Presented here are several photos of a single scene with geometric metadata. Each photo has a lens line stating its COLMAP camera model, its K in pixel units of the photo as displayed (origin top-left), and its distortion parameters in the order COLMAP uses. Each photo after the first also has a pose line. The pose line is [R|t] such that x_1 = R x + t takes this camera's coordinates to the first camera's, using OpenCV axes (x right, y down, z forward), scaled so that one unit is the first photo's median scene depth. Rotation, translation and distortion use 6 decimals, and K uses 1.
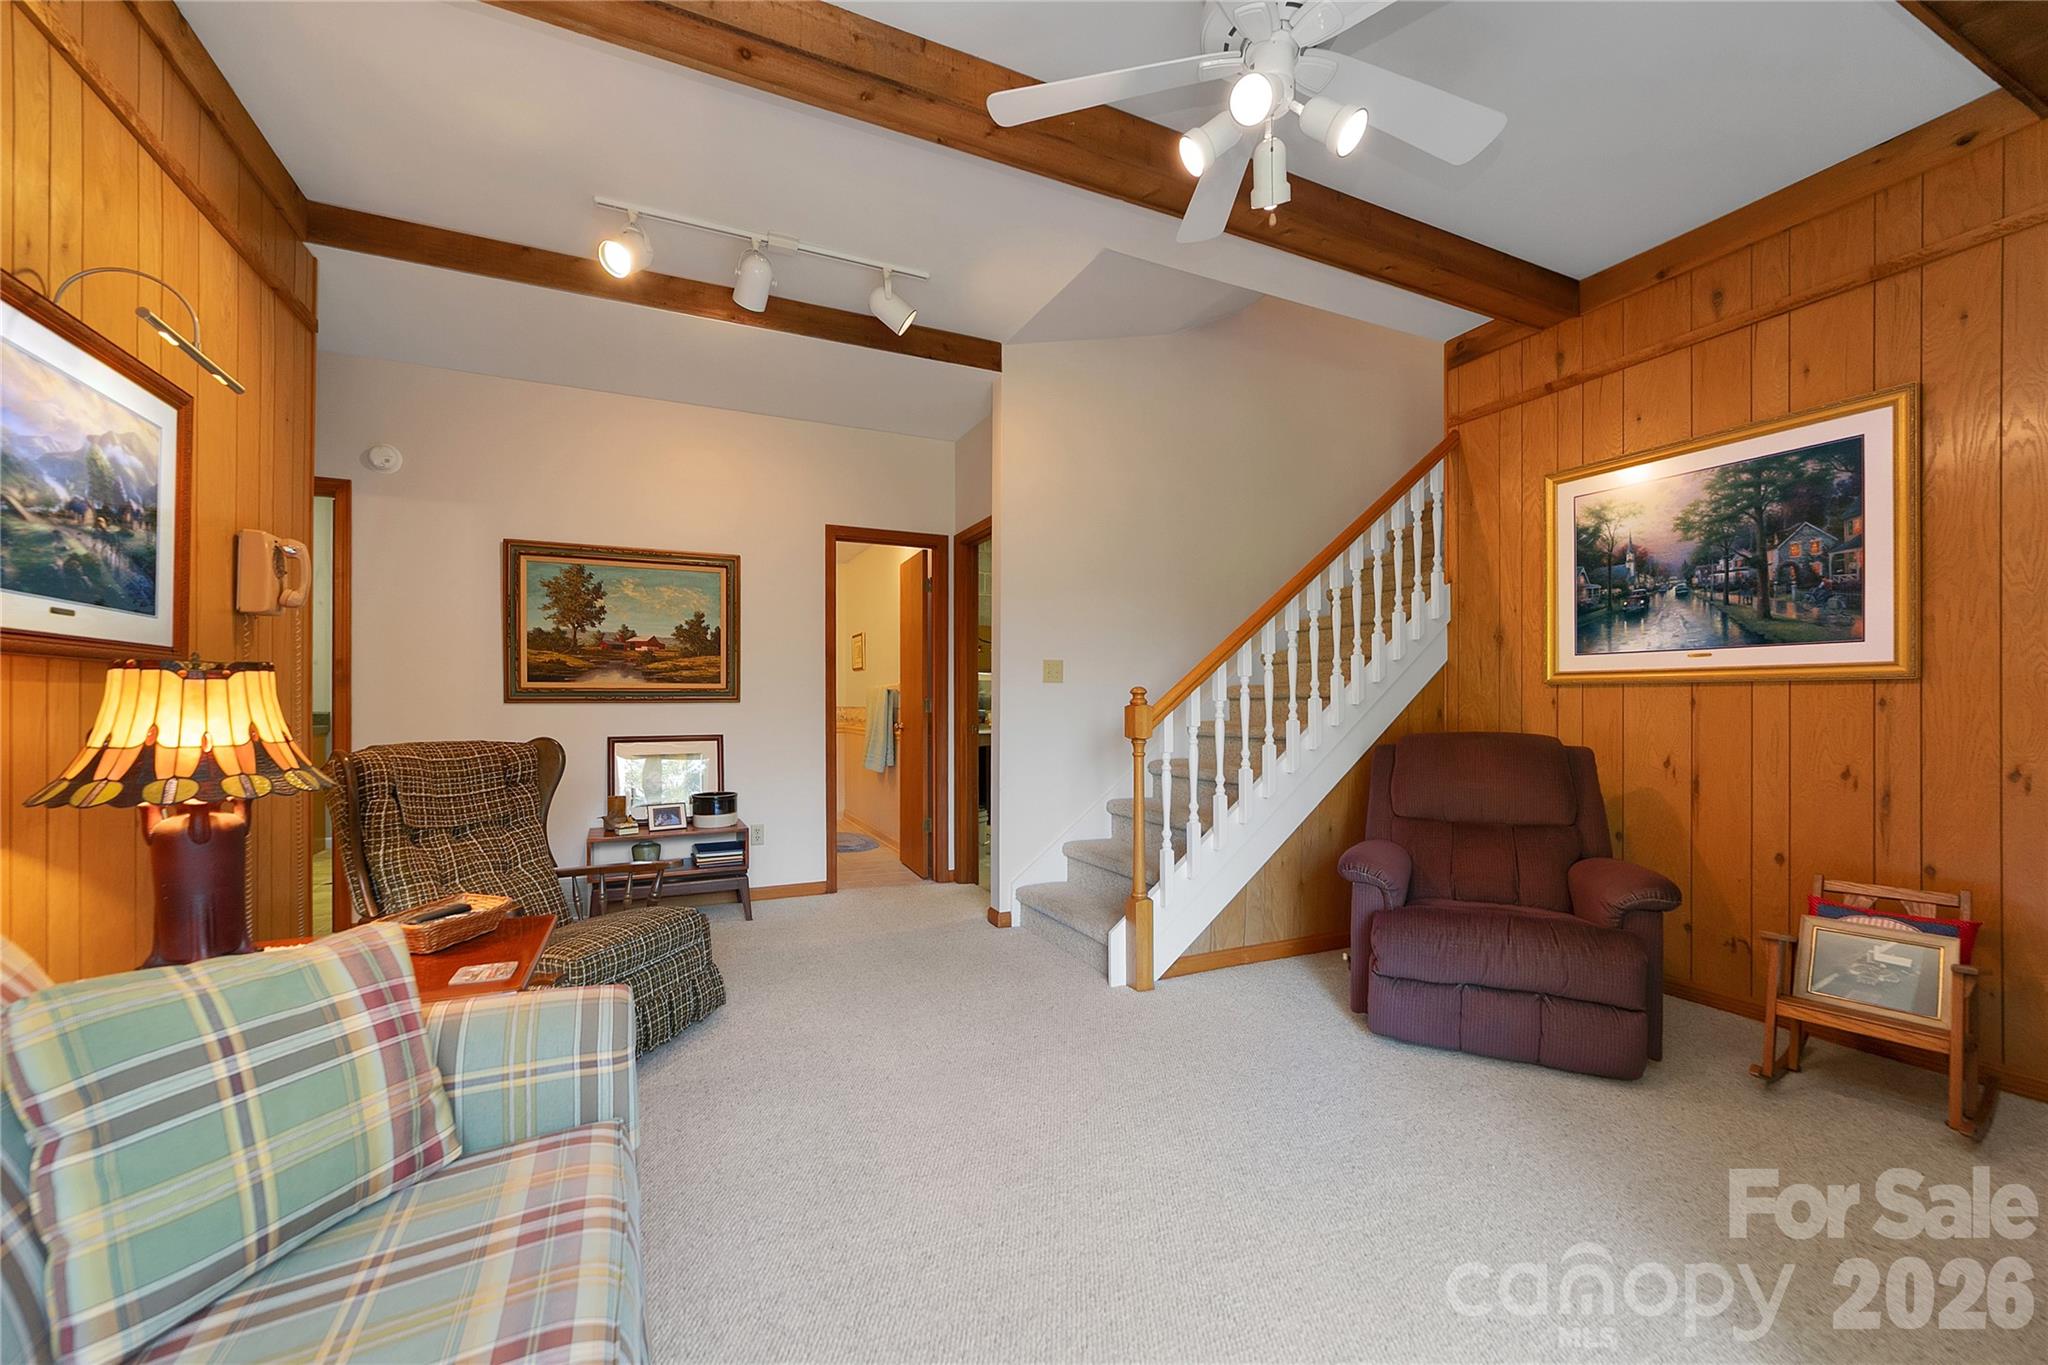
lens RADIAL K [[808.3, 0, 1017.3], [0, 808.3, 676.1], [0, 0, 1]] dist [-0.013582, 0.008812]
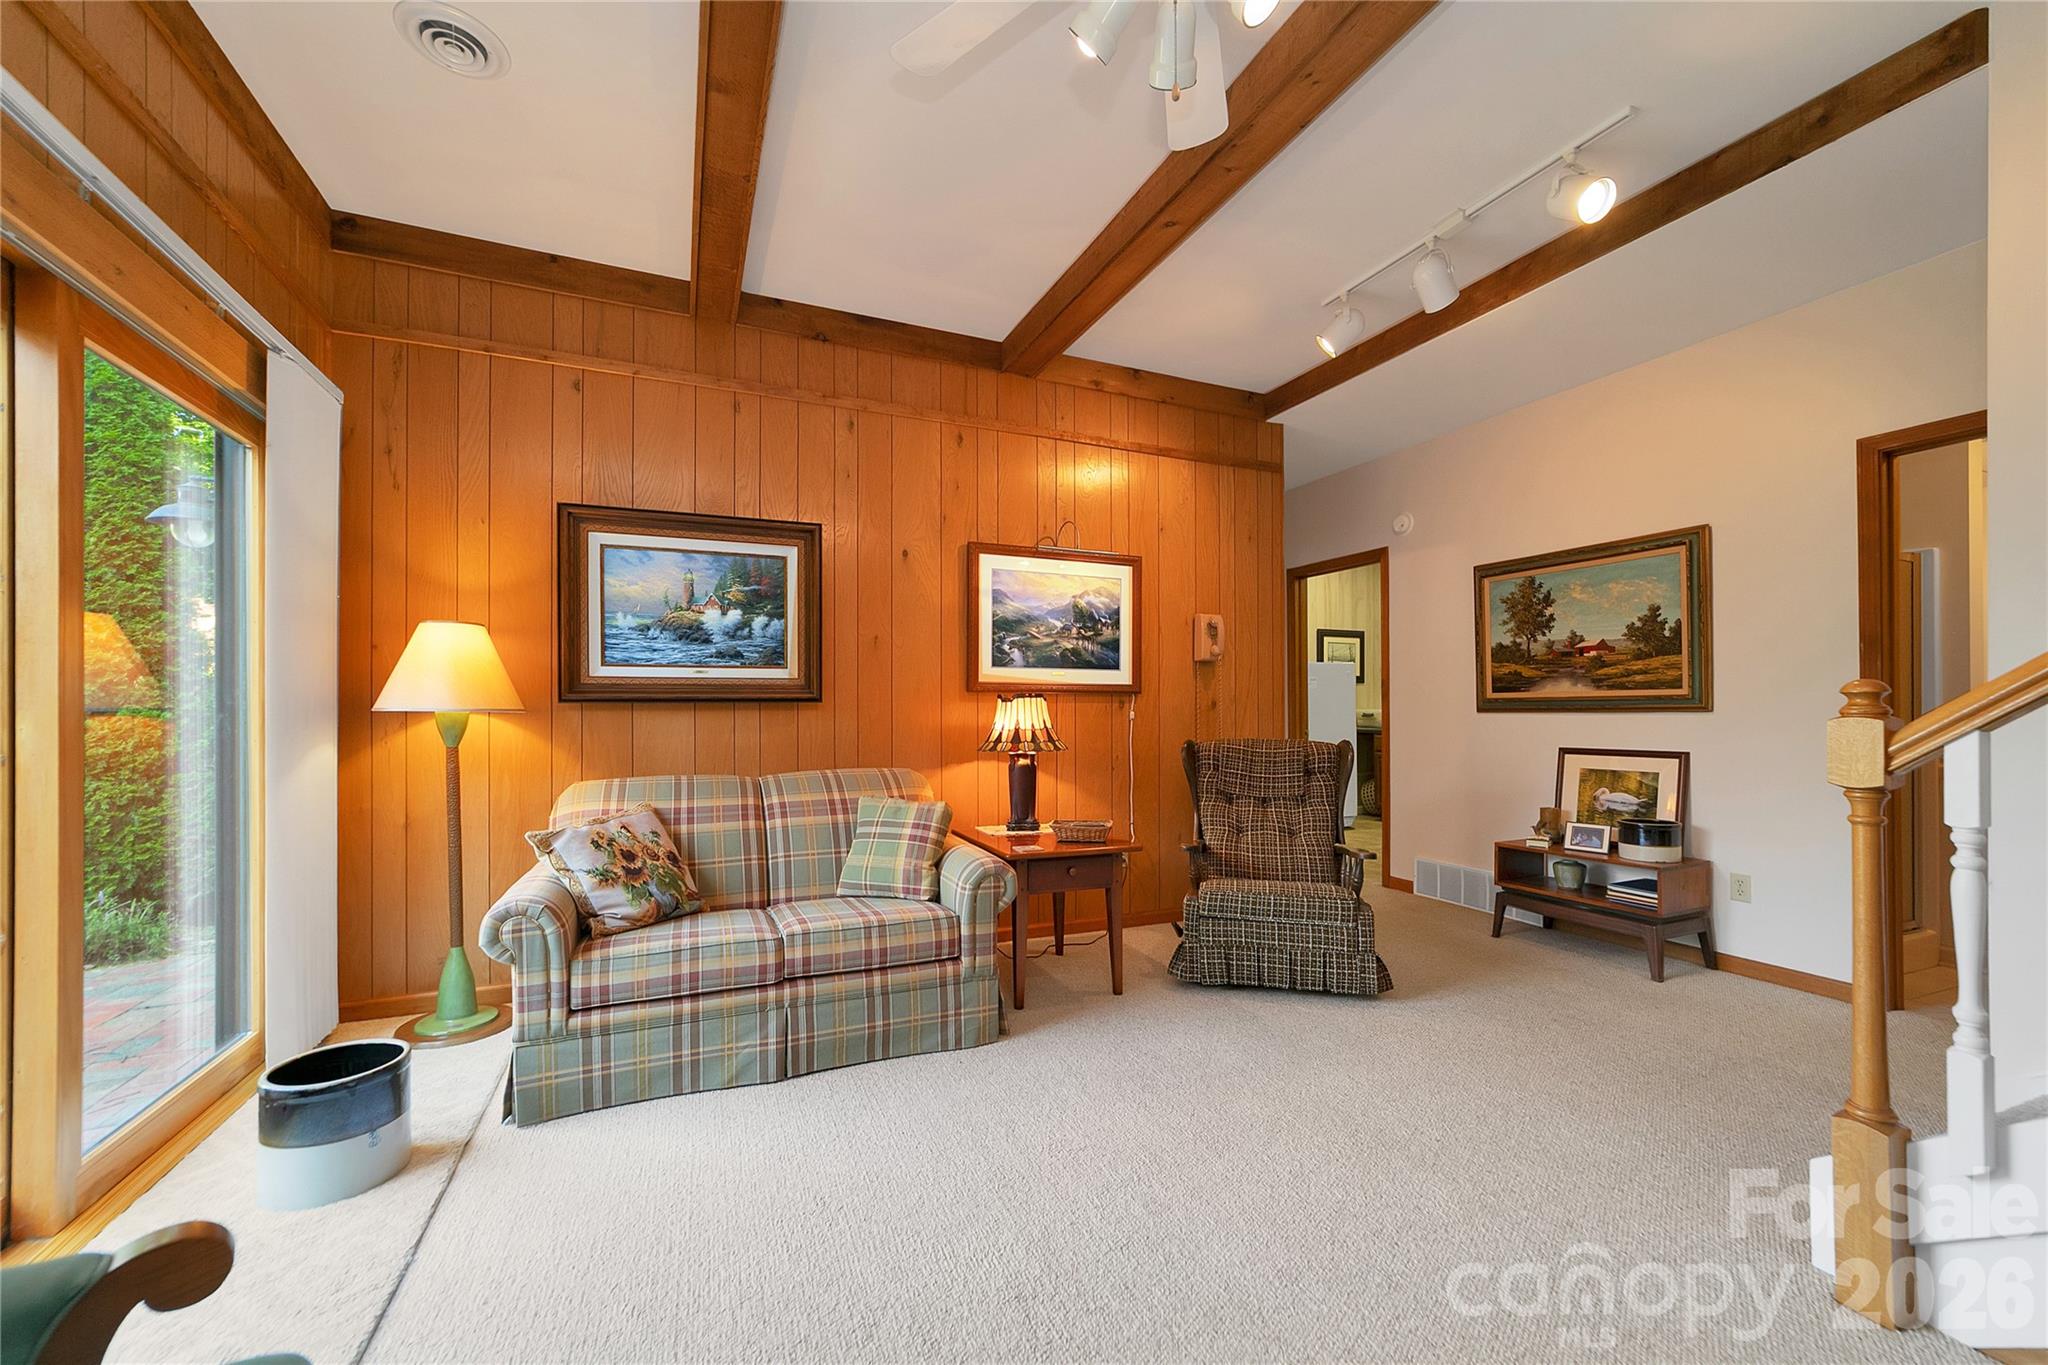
lens RADIAL K [[808.3, 0, 1017.3], [0, 808.3, 676.1], [0, 0, 1]] dist [-0.013582, 0.008812]
pose [[-0.022275, -0.042675, -0.998841, 0.486163], [0.031693, 0.998556, -0.043370, 0.011112], [0.999249, -0.032622, -0.020891, 0.372338]]
